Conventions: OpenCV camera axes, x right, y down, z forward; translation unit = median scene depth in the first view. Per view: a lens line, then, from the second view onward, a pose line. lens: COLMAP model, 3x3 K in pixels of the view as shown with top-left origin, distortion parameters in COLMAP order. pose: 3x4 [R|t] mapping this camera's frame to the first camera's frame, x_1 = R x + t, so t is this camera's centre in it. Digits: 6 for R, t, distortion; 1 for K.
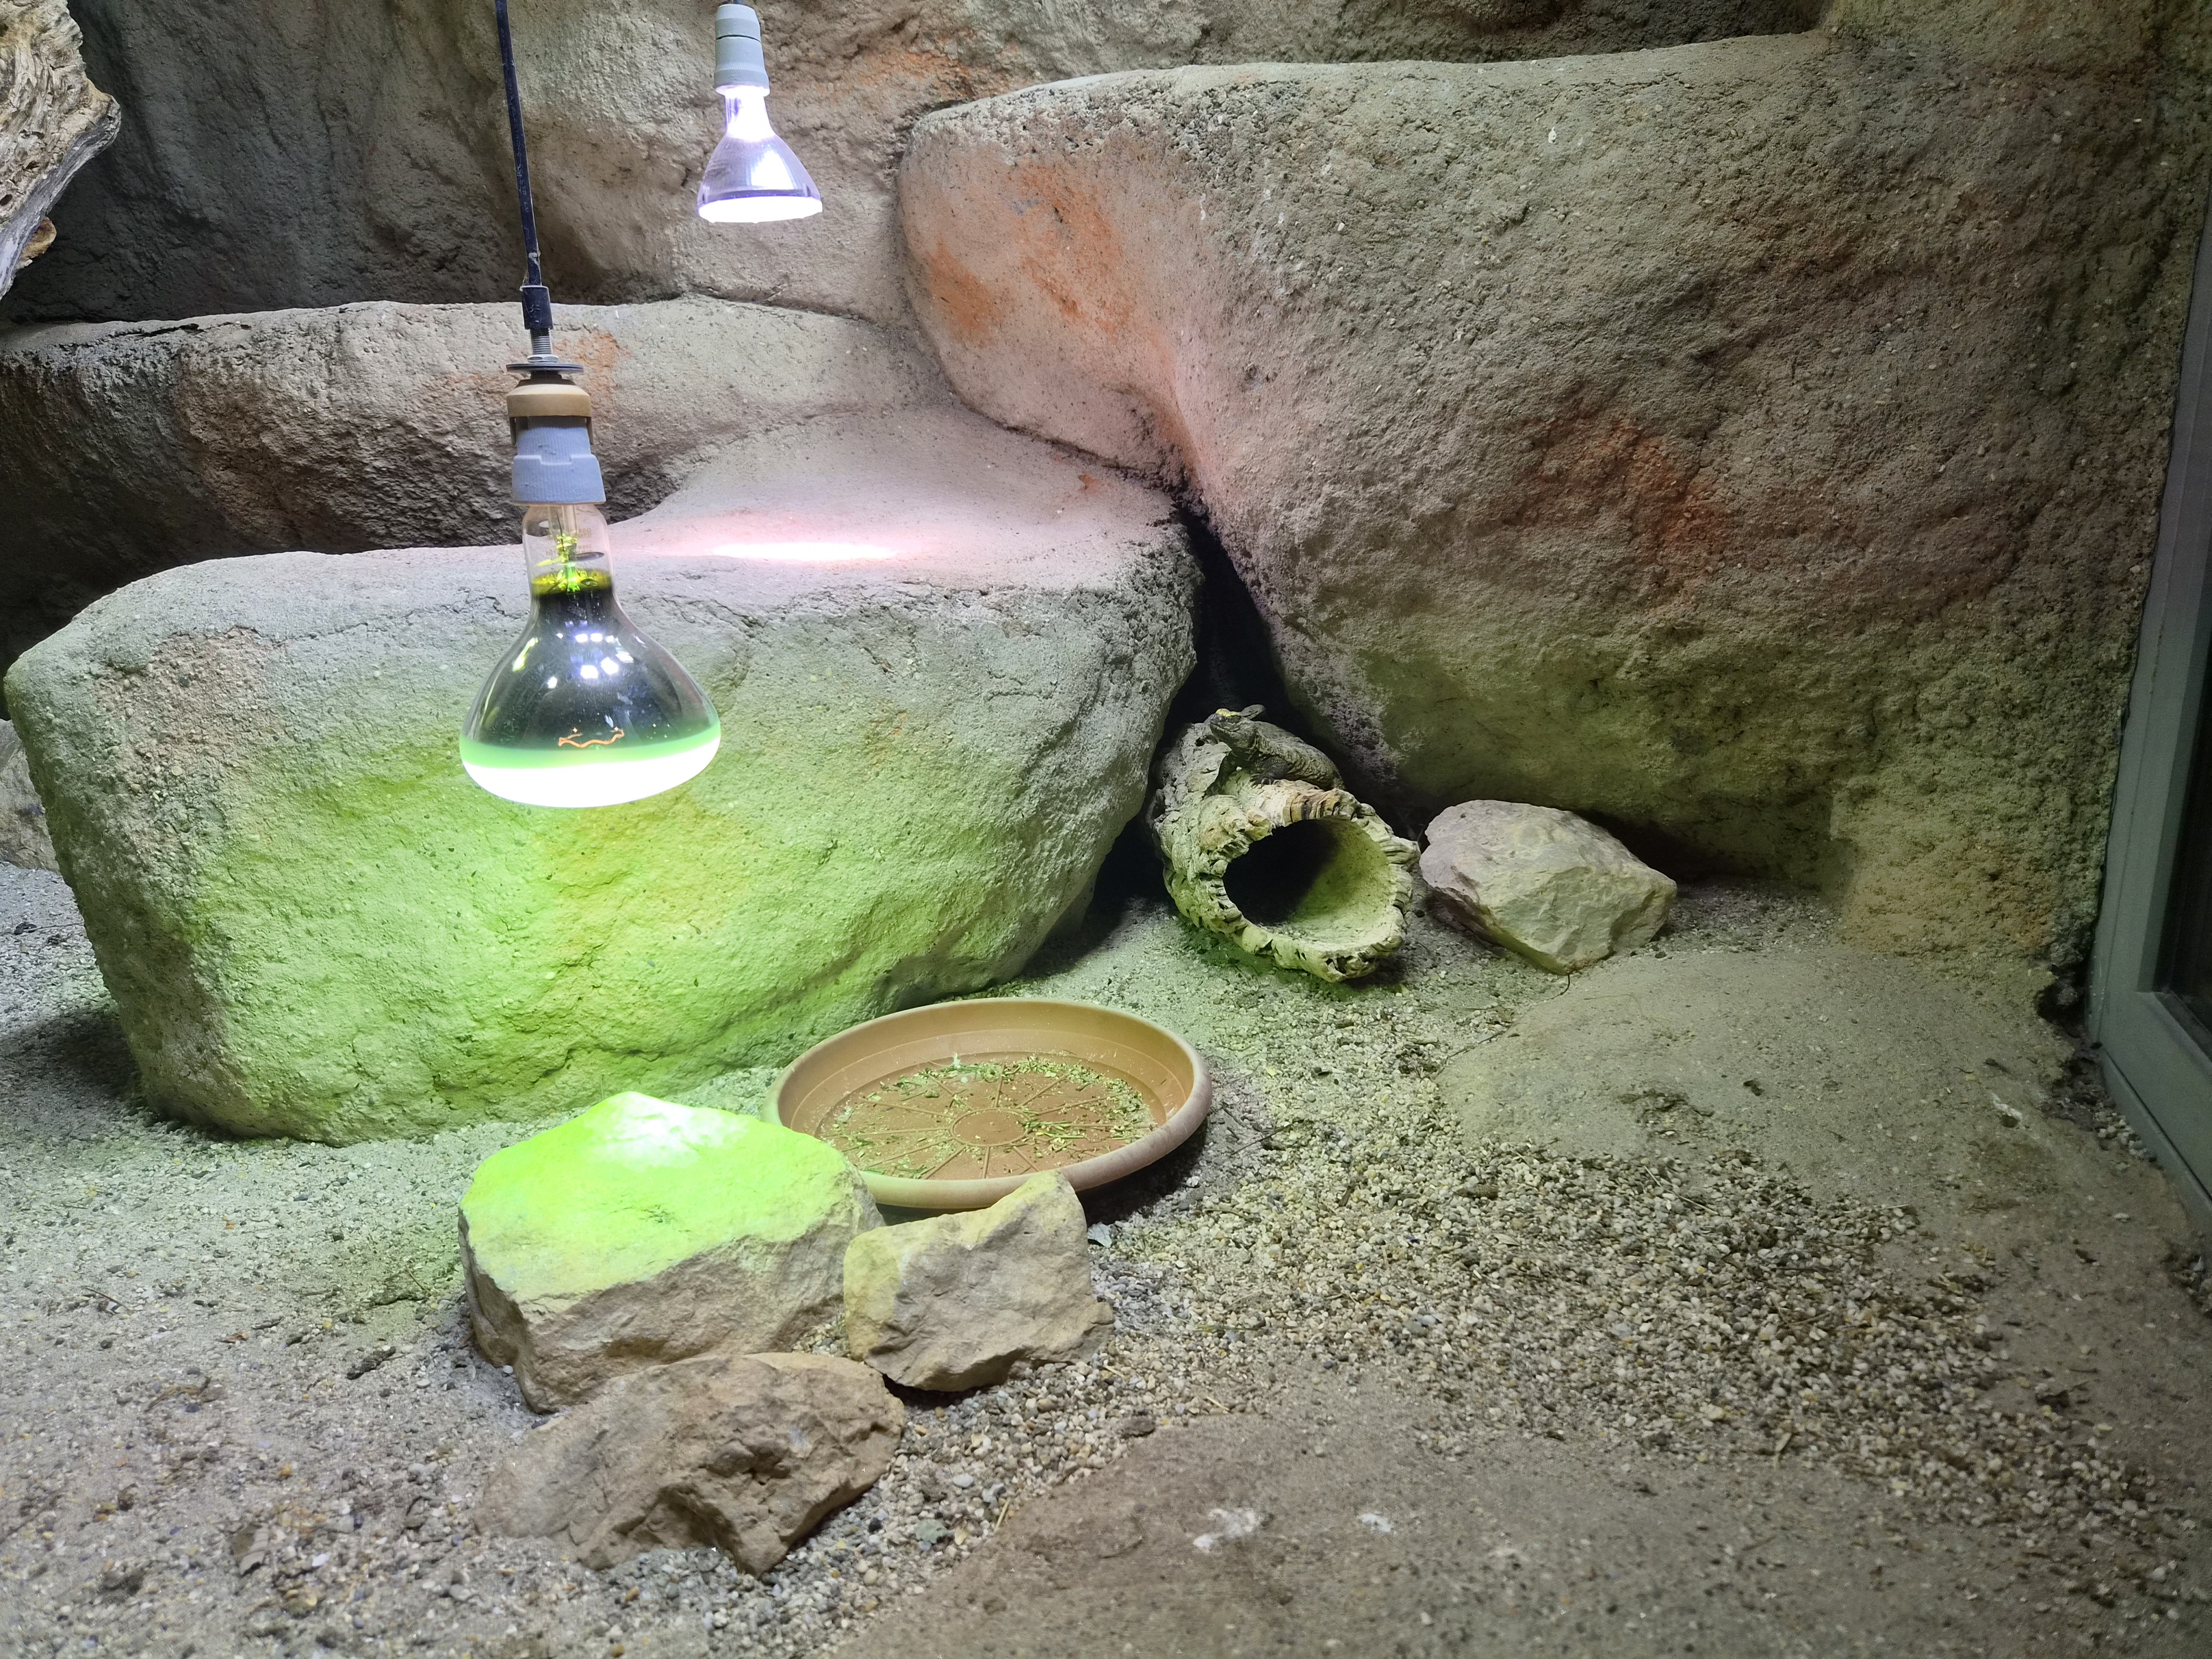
lens RADIAL K [[1460.8, 0, 1106.0], [0, 1460.8, 829.5], [0, 0, 1]] dist [0.027960, -0.042121]
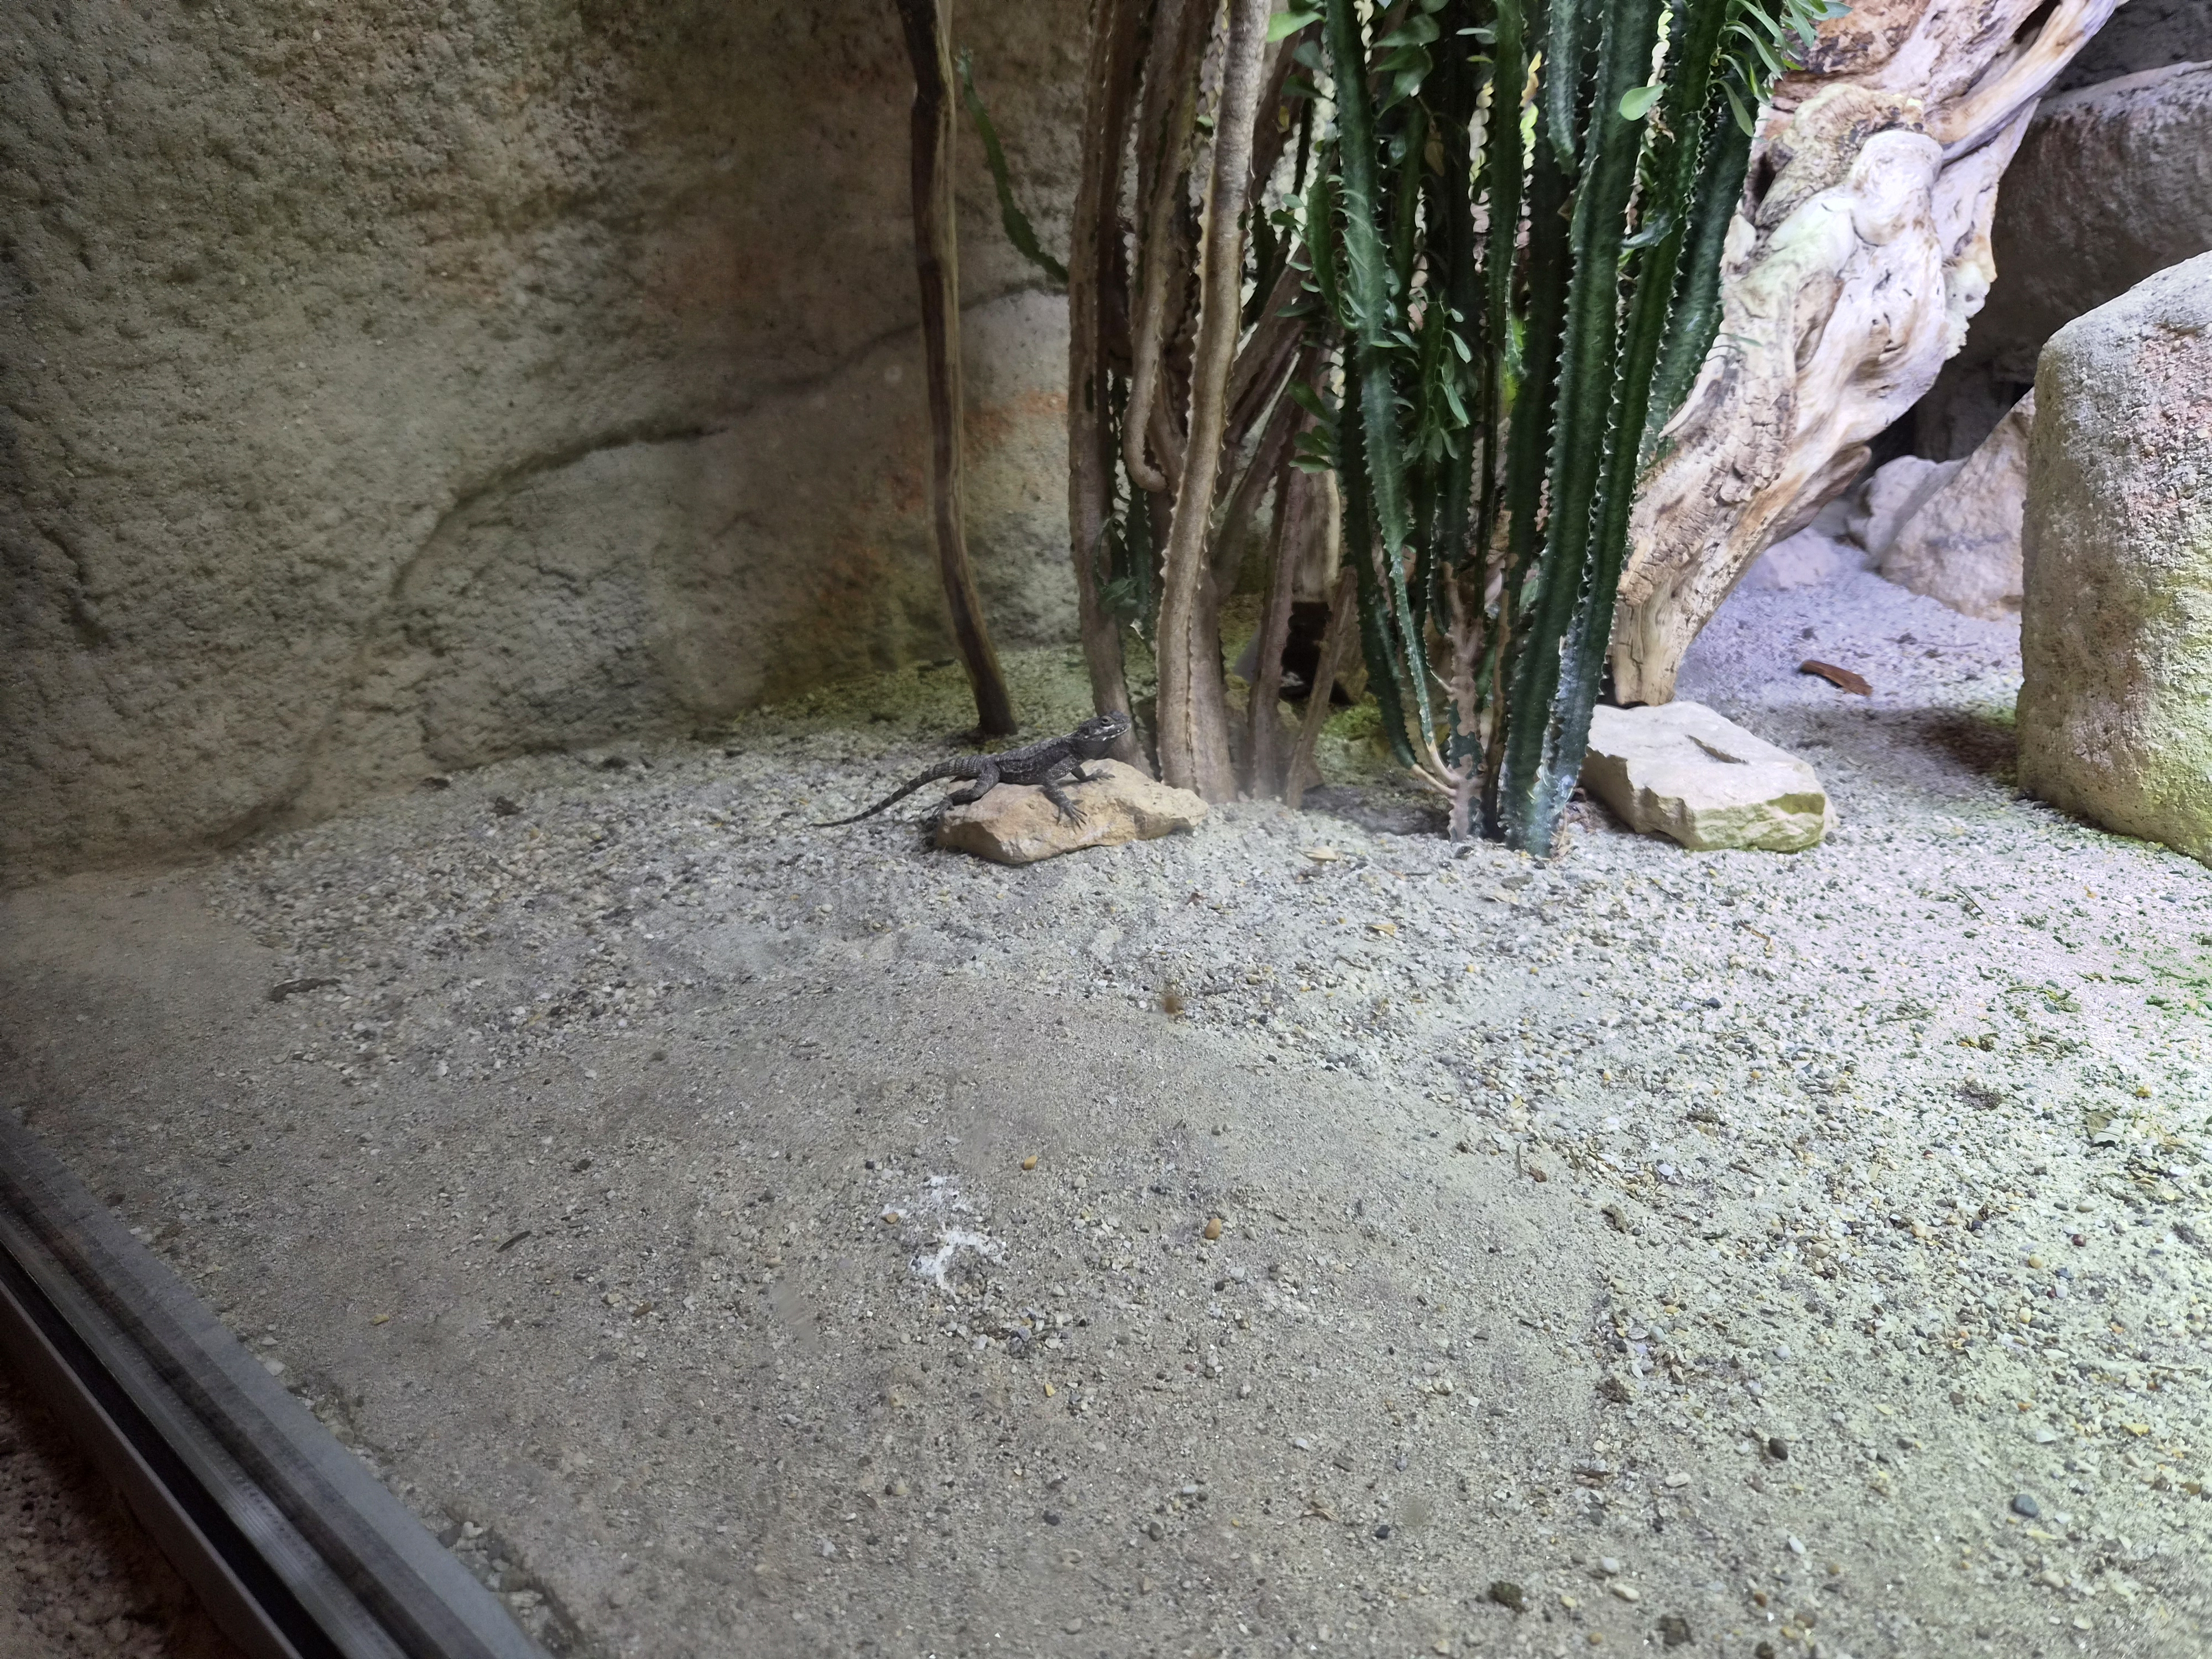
lens RADIAL K [[1460.8, 0, 1106.0], [0, 1460.8, 829.5], [0, 0, 1]] dist [0.027960, -0.042121]
pose [[0.479022, 0.278955, -0.832299, -0.101582], [-0.242303, 0.953344, 0.180069, 0.207511], [0.843698, 0.115412, 0.524264, -0.086485]]
